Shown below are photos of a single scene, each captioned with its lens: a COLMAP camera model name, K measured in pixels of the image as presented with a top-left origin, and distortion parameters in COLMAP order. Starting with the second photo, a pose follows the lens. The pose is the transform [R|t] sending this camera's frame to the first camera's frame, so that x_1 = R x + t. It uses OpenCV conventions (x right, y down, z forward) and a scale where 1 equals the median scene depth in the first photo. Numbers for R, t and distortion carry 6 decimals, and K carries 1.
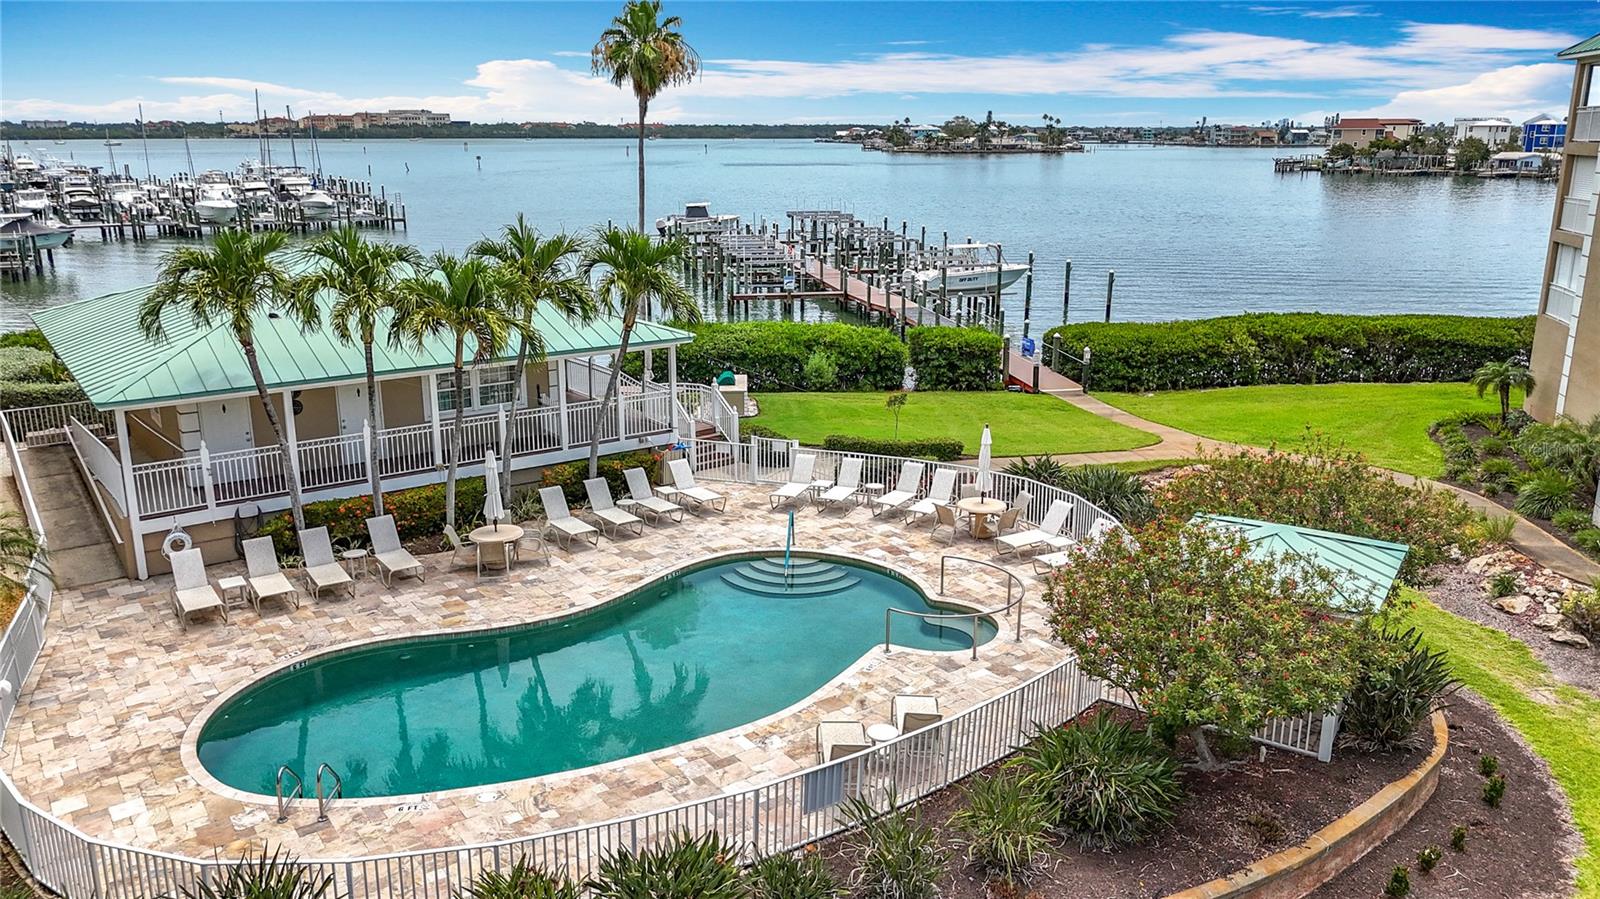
lens RADIAL K [[1181.1, 0, 800.0], [0, 1181.1, 449.5], [0, 0, 1]] dist [0.052373, -0.061359]
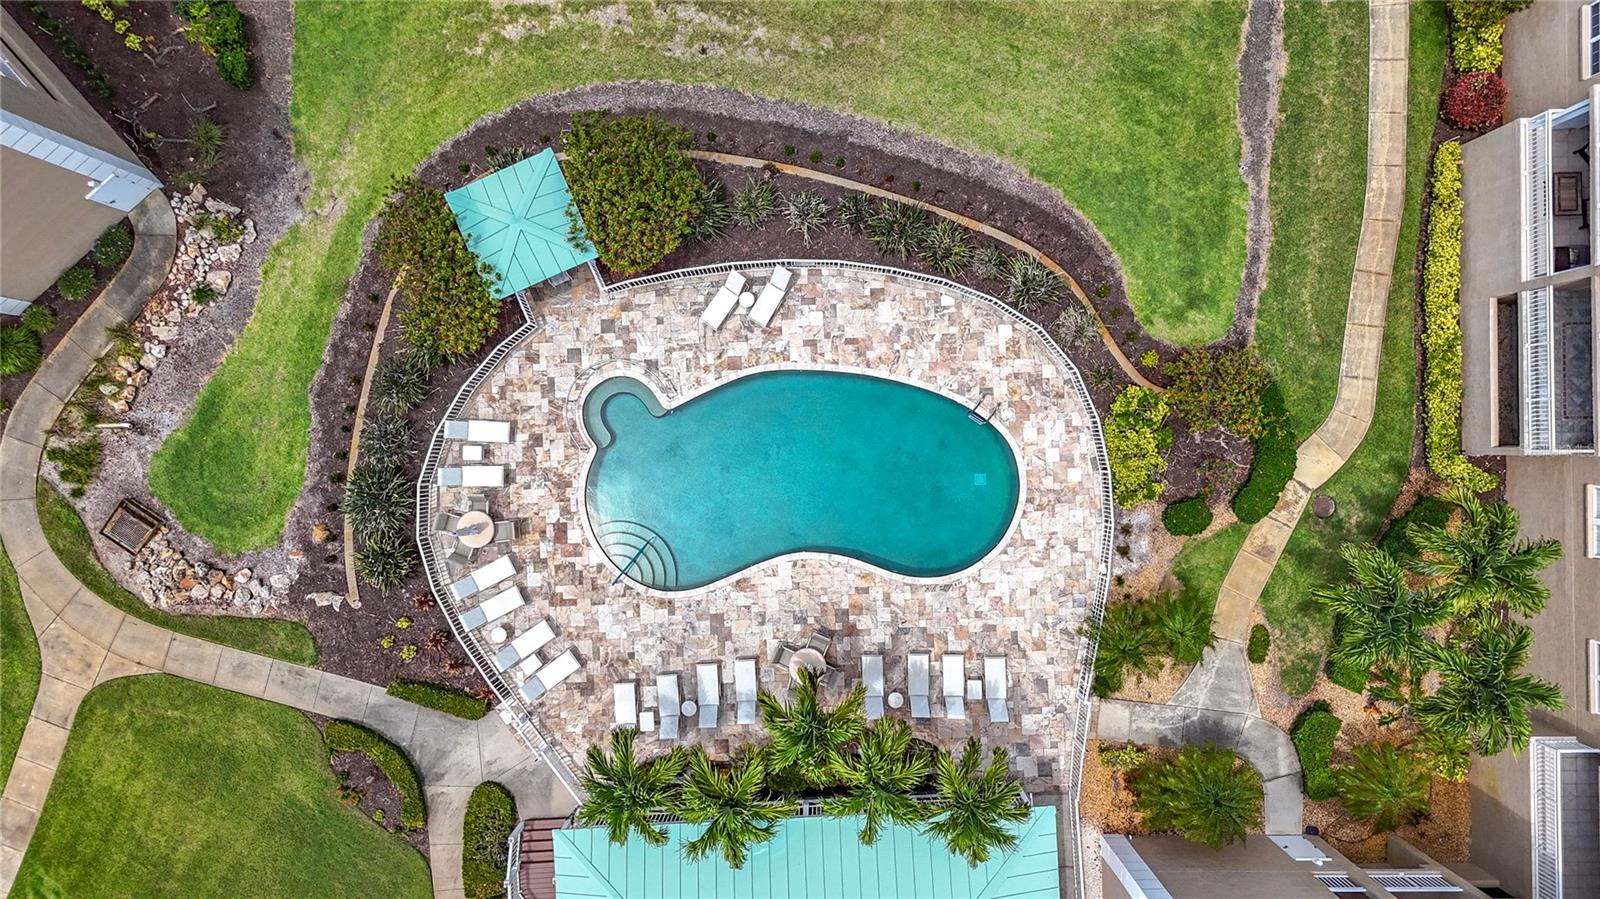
lens RADIAL K [[1181.1, 0, 800.0], [0, 1181.1, 449.5], [0, 0, 1]] dist [0.052373, -0.061359]
pose [[-0.834925, -0.550282, 0.009484, -0.118482], [0.148488, -0.208635, 0.966655, -1.240214], [-0.529955, 0.808493, 0.255905, 0.435258]]
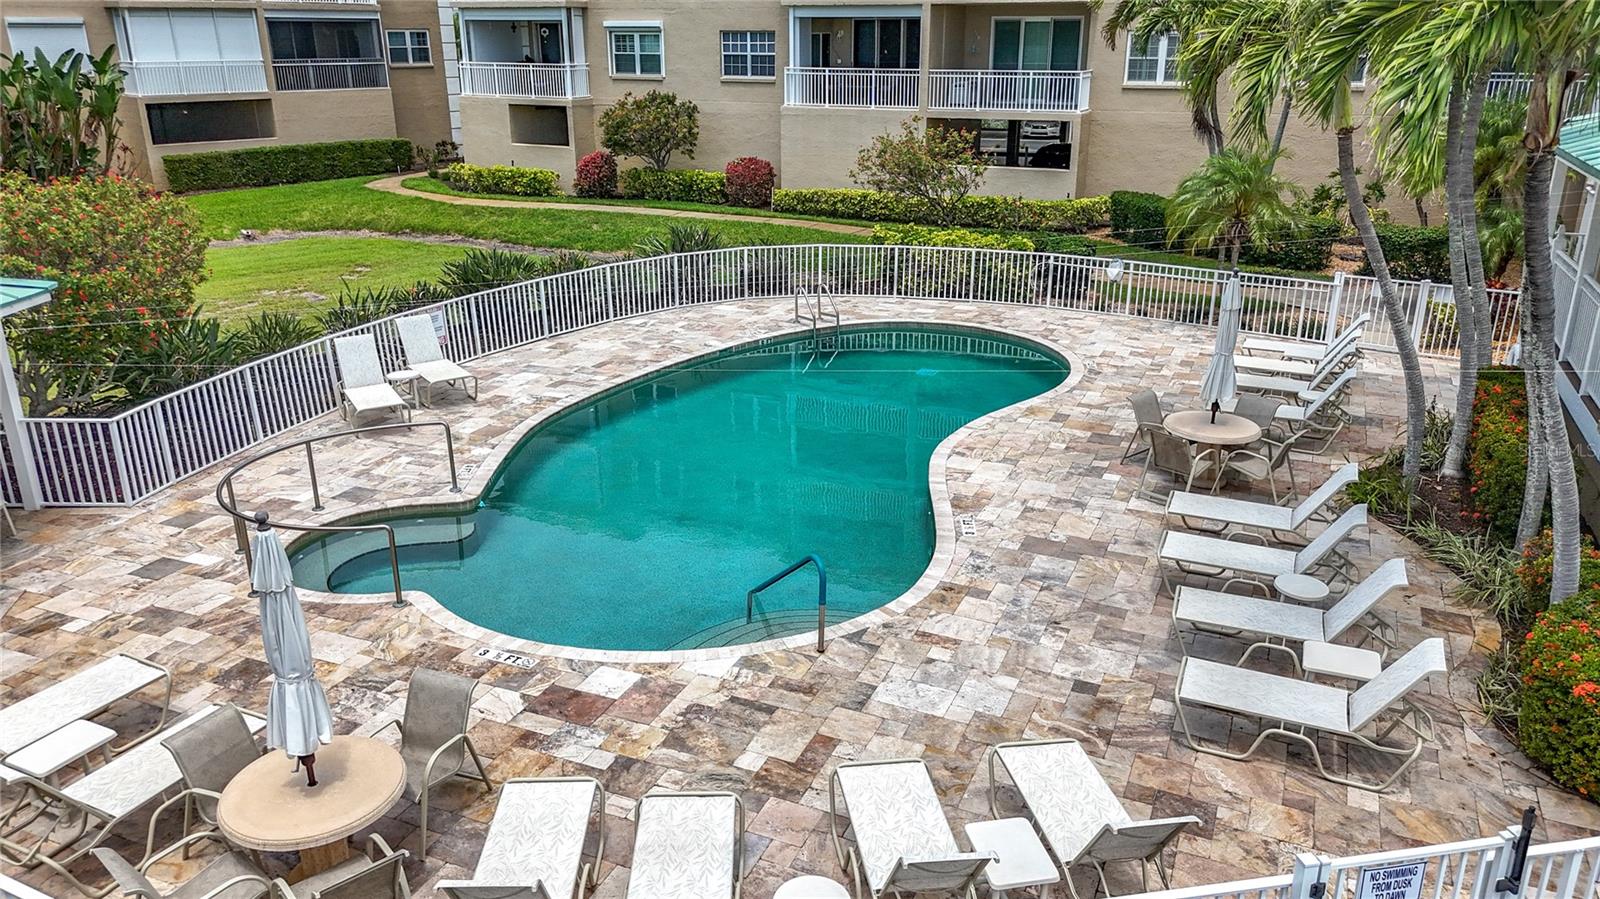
lens RADIAL K [[1181.1, 0, 800.0], [0, 1181.1, 449.5], [0, 0, 1]] dist [0.052373, -0.061359]
pose [[-0.859208, 0.171945, -0.481868, 0.190740], [-0.132055, 0.835391, 0.533557, -0.198391], [0.494291, 0.522069, -0.695069, 1.304899]]
